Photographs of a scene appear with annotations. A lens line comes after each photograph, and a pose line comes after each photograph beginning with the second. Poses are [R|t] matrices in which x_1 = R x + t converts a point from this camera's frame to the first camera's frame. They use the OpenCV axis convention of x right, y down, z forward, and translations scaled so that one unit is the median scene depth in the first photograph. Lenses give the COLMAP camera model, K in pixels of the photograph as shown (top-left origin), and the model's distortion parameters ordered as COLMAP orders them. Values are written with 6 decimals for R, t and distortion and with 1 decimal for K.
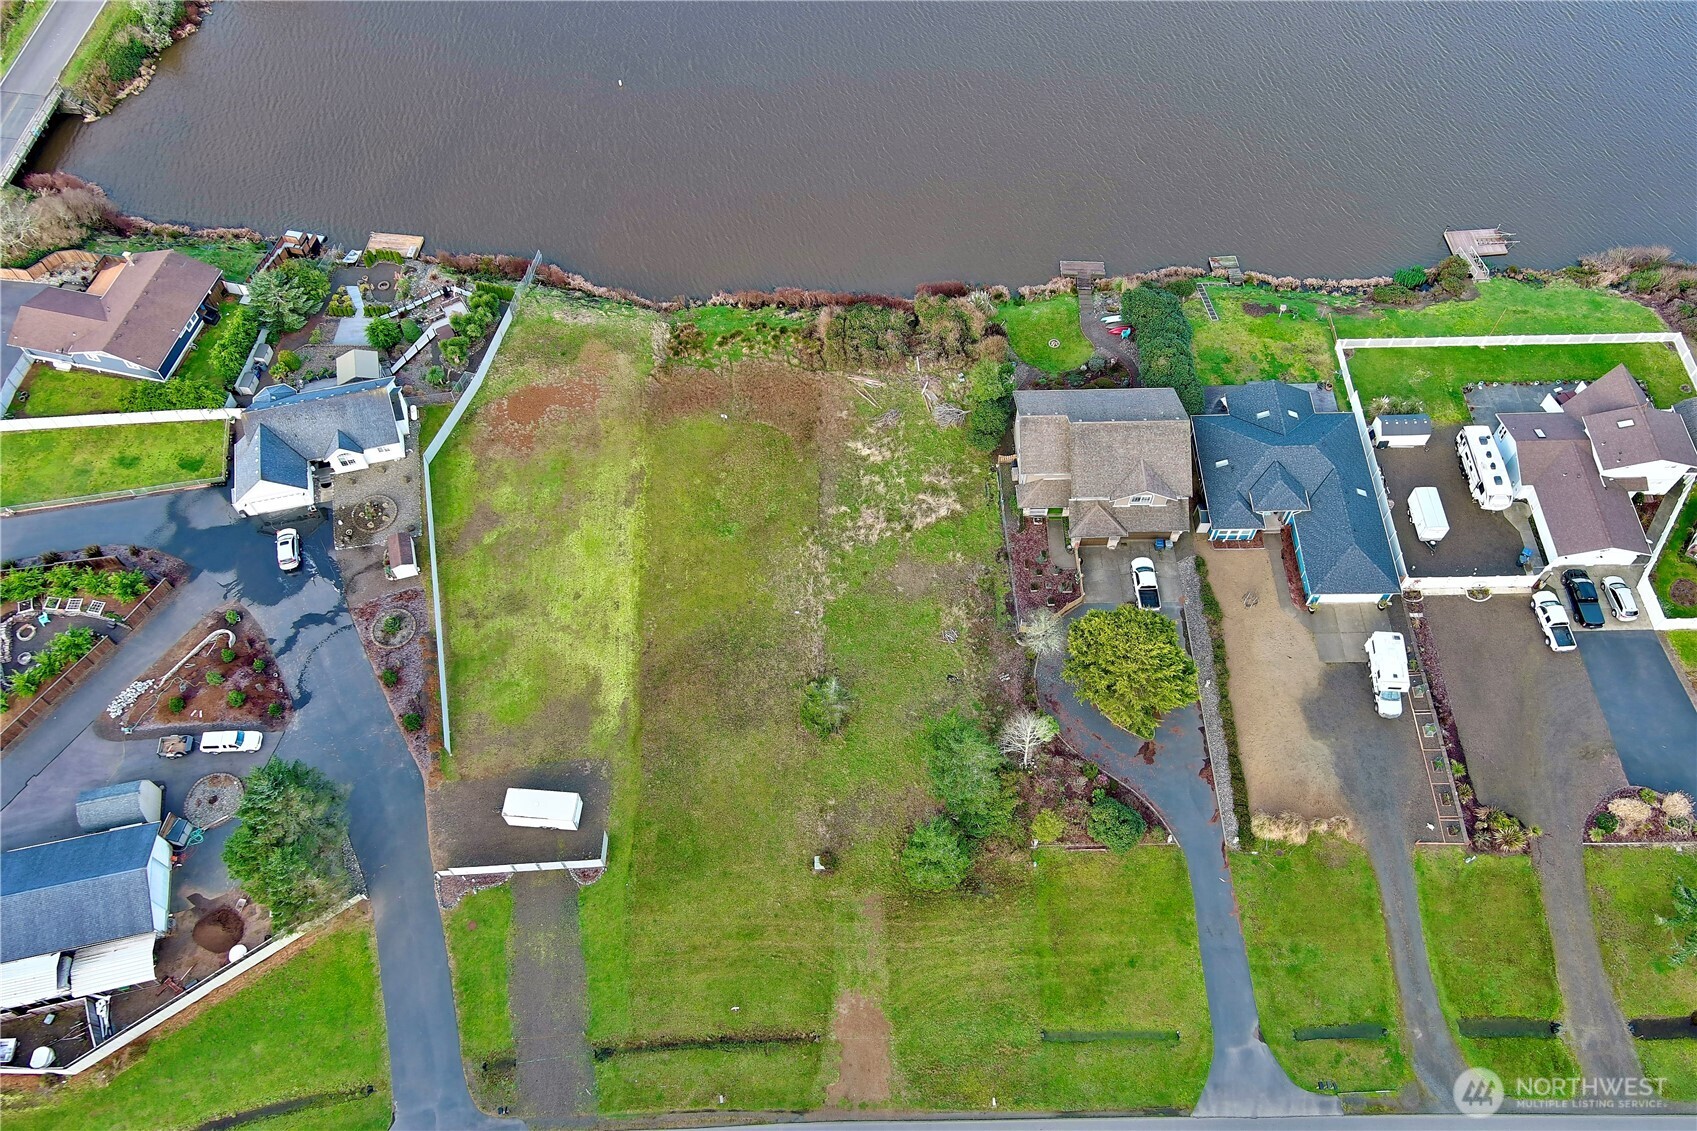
lens RADIAL K [[1315.8, 0, 847.8], [0, 1315.8, 567.9], [0, 0, 1]] dist [0.024574, -0.027342]
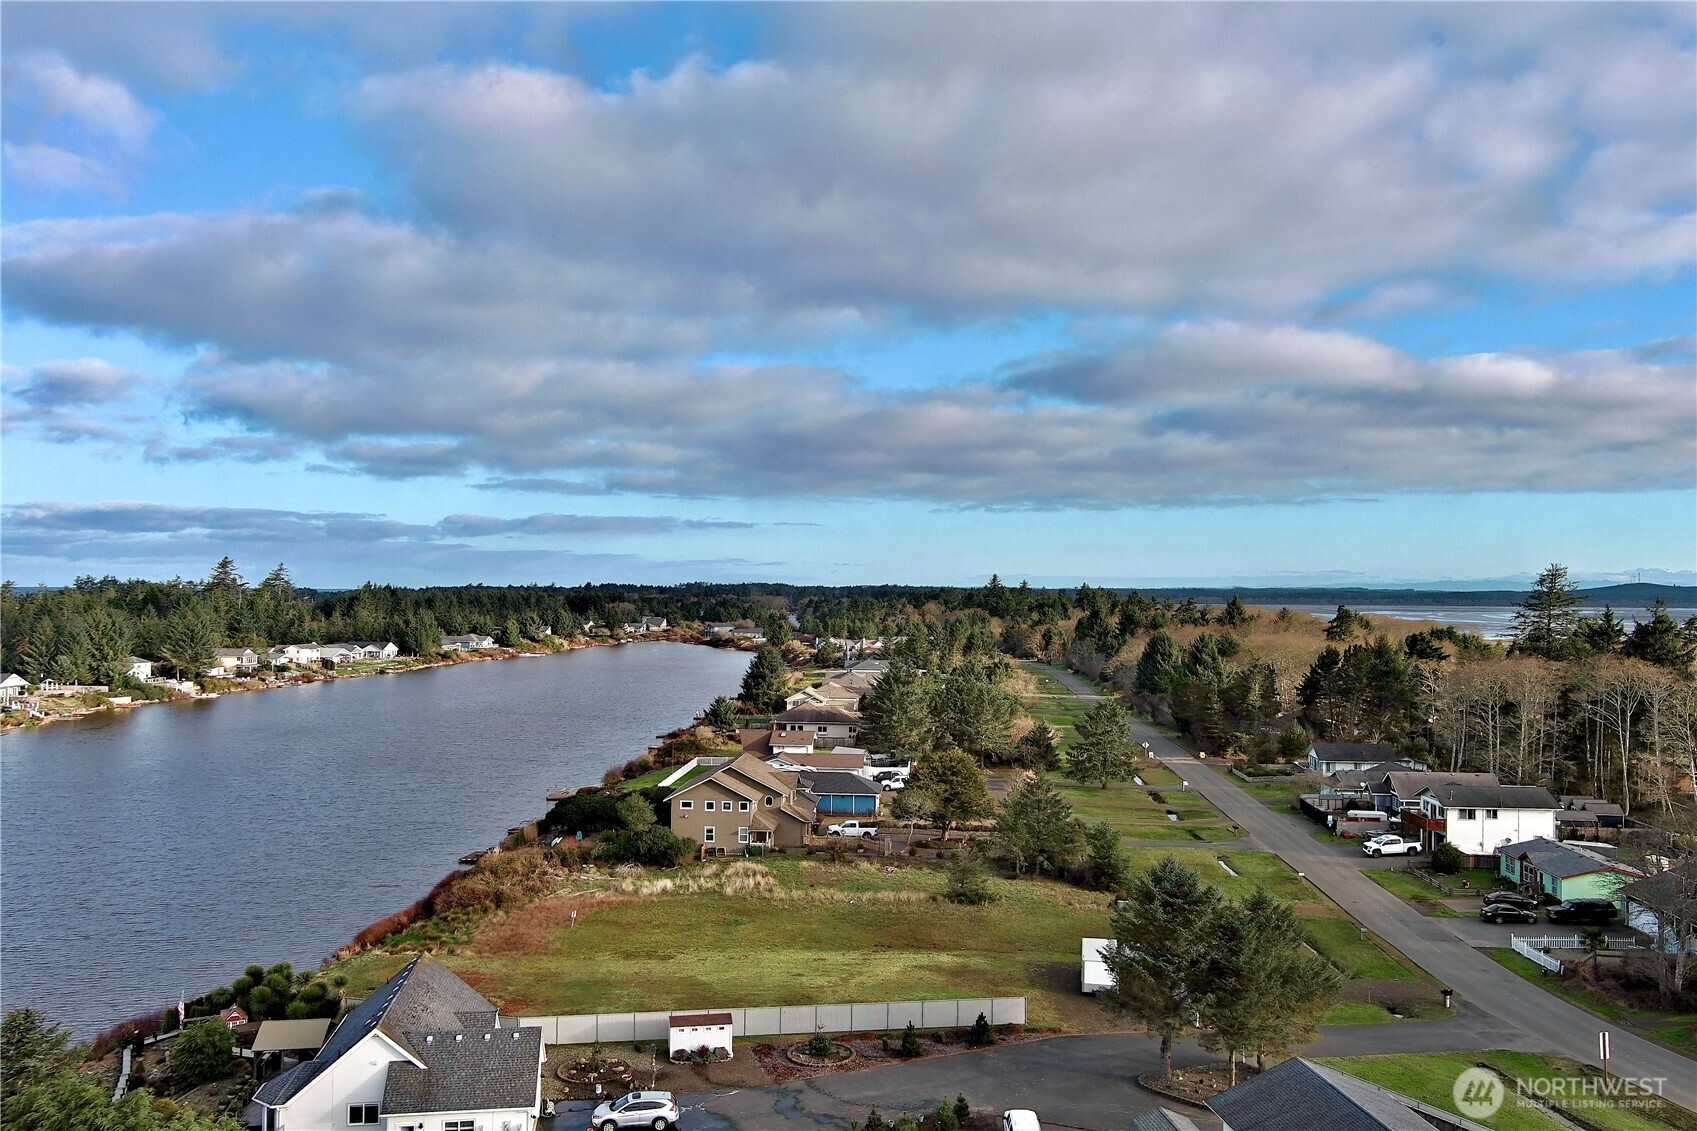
lens RADIAL K [[1315.8, 0, 849.1], [0, 1315.8, 502.5], [0, 0, 1]] dist [0.024574, -0.027342]
pose [[0.085764, 0.075683, 0.993437, -1.023241], [0.849106, 0.516077, -0.112621, -0.009405], [-0.521214, 0.853192, -0.020002, 0.786966]]
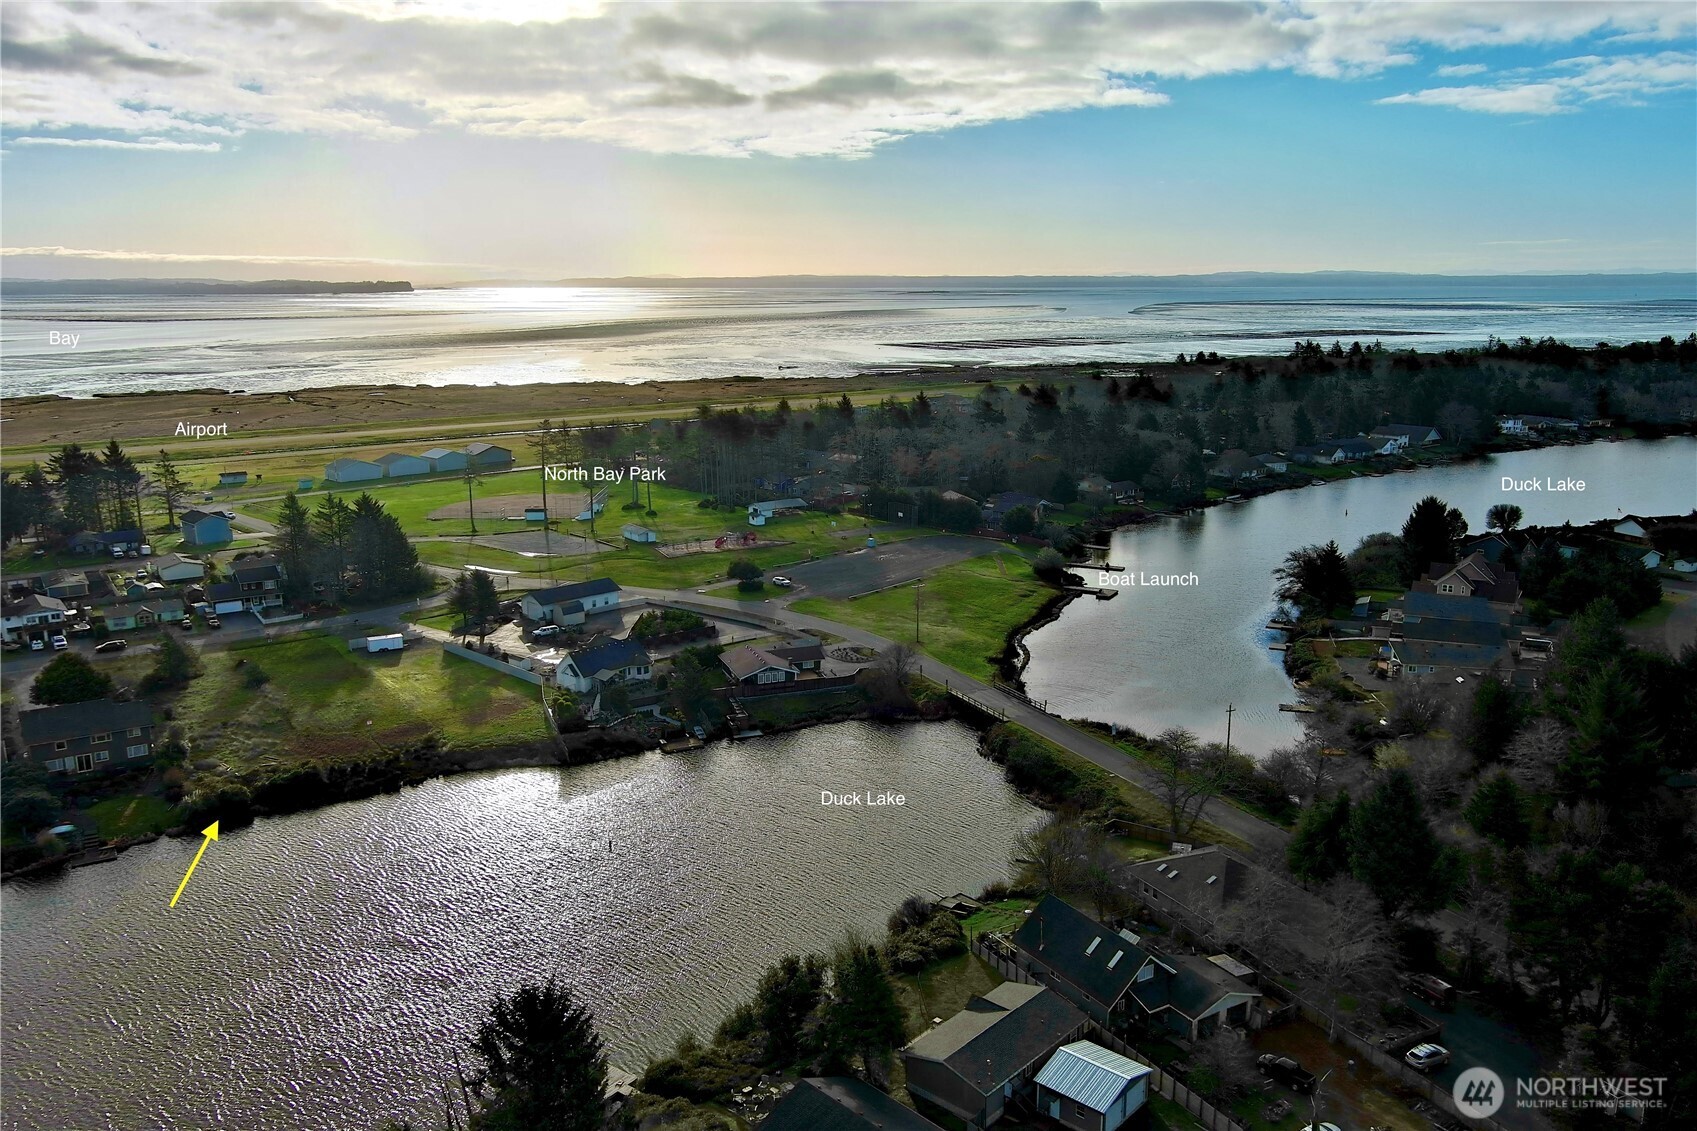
lens RADIAL K [[1315.8, 0, 849.5], [0, 1315.8, 569.5], [0, 0, 1]] dist [0.024574, -0.027342]
pose [[-0.835921, 0.132545, -0.532605, 0.255013], [-0.463756, 0.348428, 0.814573, -1.853429], [0.293542, 0.927917, -0.229790, 1.499055]]
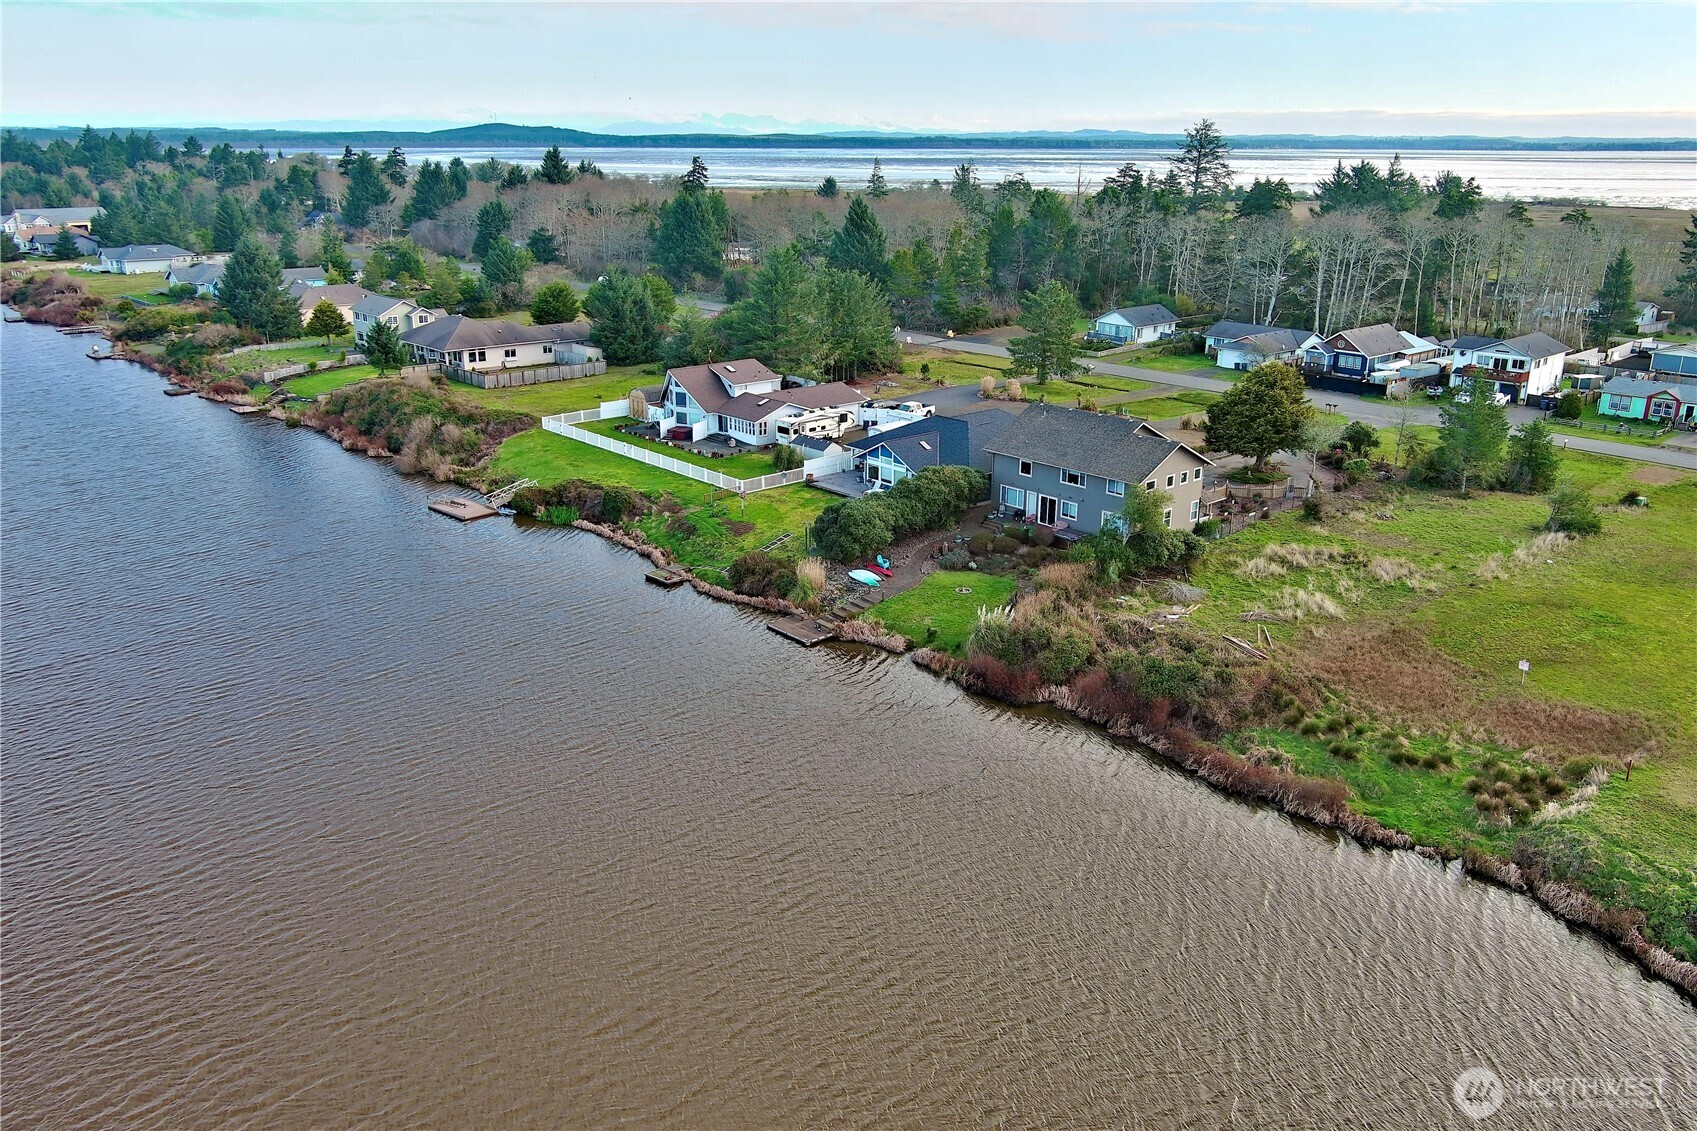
lens RADIAL K [[1315.8, 0, 842.3], [0, 1315.8, 582.6], [0, 0, 1]] dist [0.024574, -0.027342]
pose [[-0.653839, -0.235752, 0.718969, -0.340244], [0.649579, 0.312368, 0.693161, -0.801309], [-0.387997, 0.920243, -0.051099, 1.237617]]
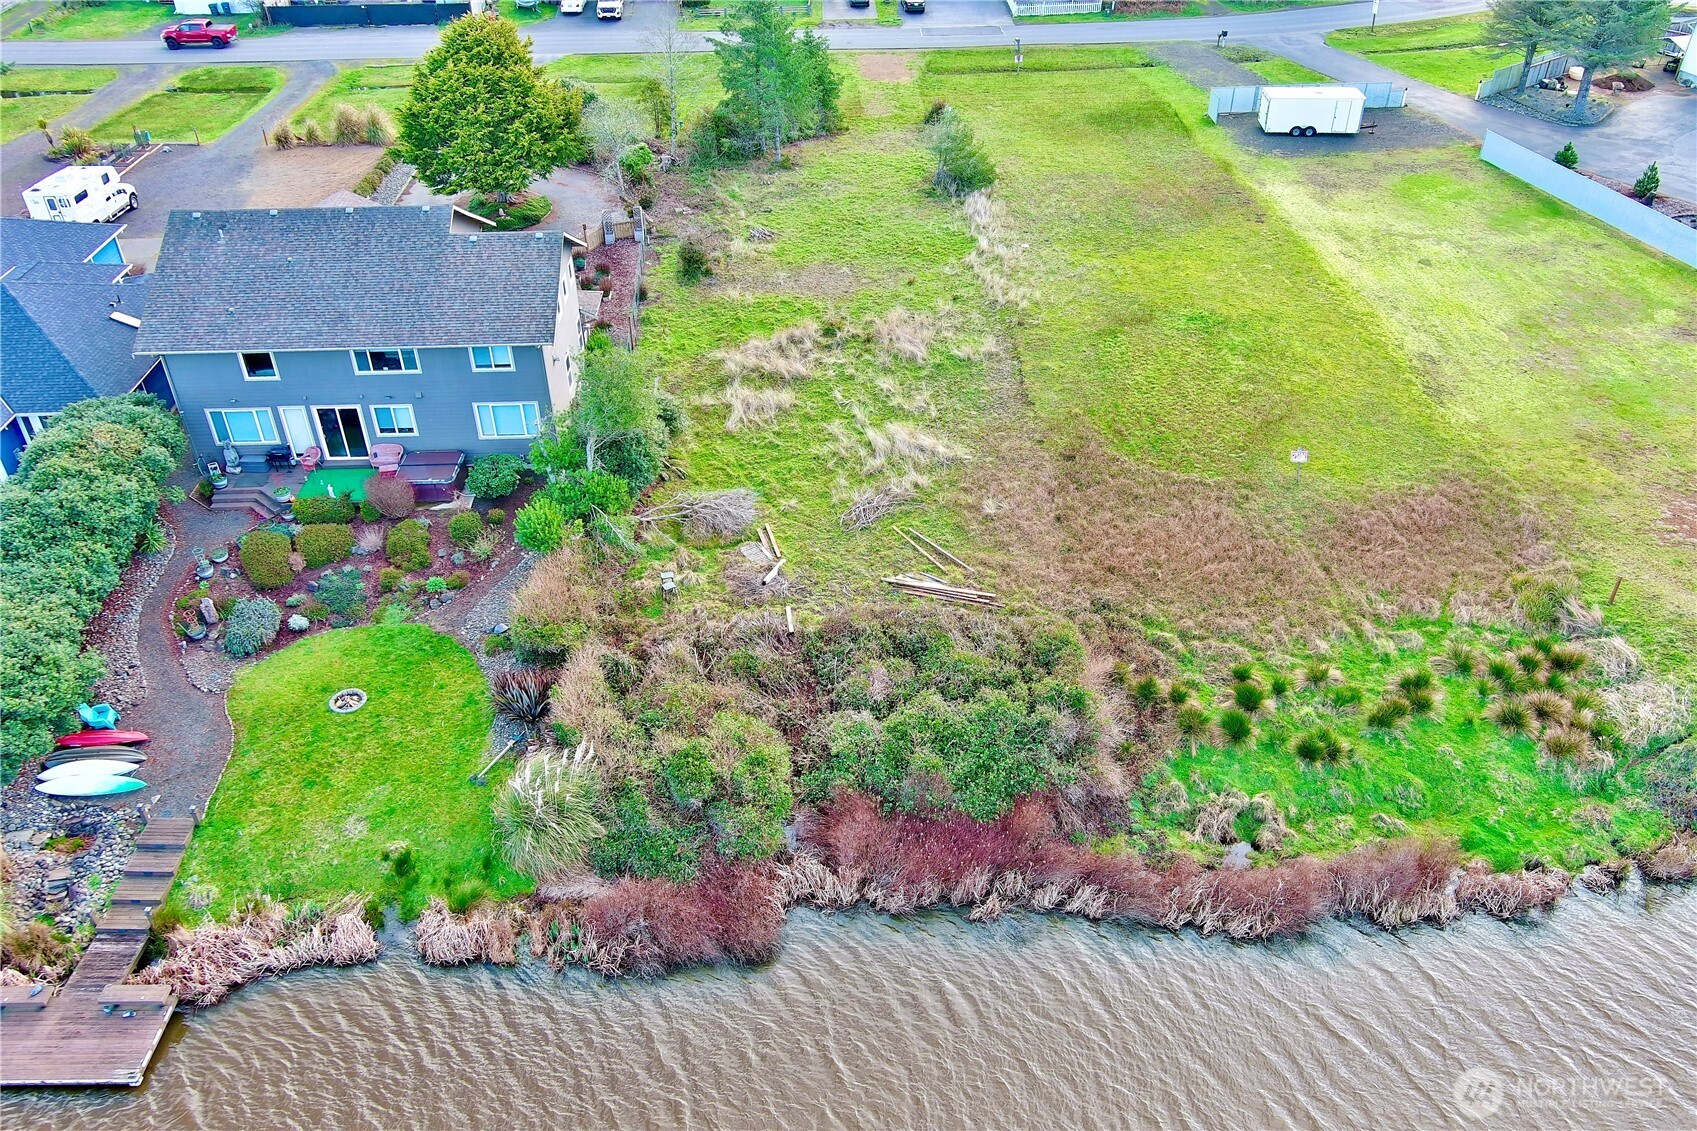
lens RADIAL K [[1315.8, 0, 846.5], [0, 1315.8, 574.4], [0, 0, 1]] dist [0.024574, -0.027342]
pose [[-0.999553, 0.029836, -0.001658, 0.045401], [-0.004098, -0.081899, 0.996632, -0.561795], [0.029599, 0.996194, 0.081985, 1.111906]]
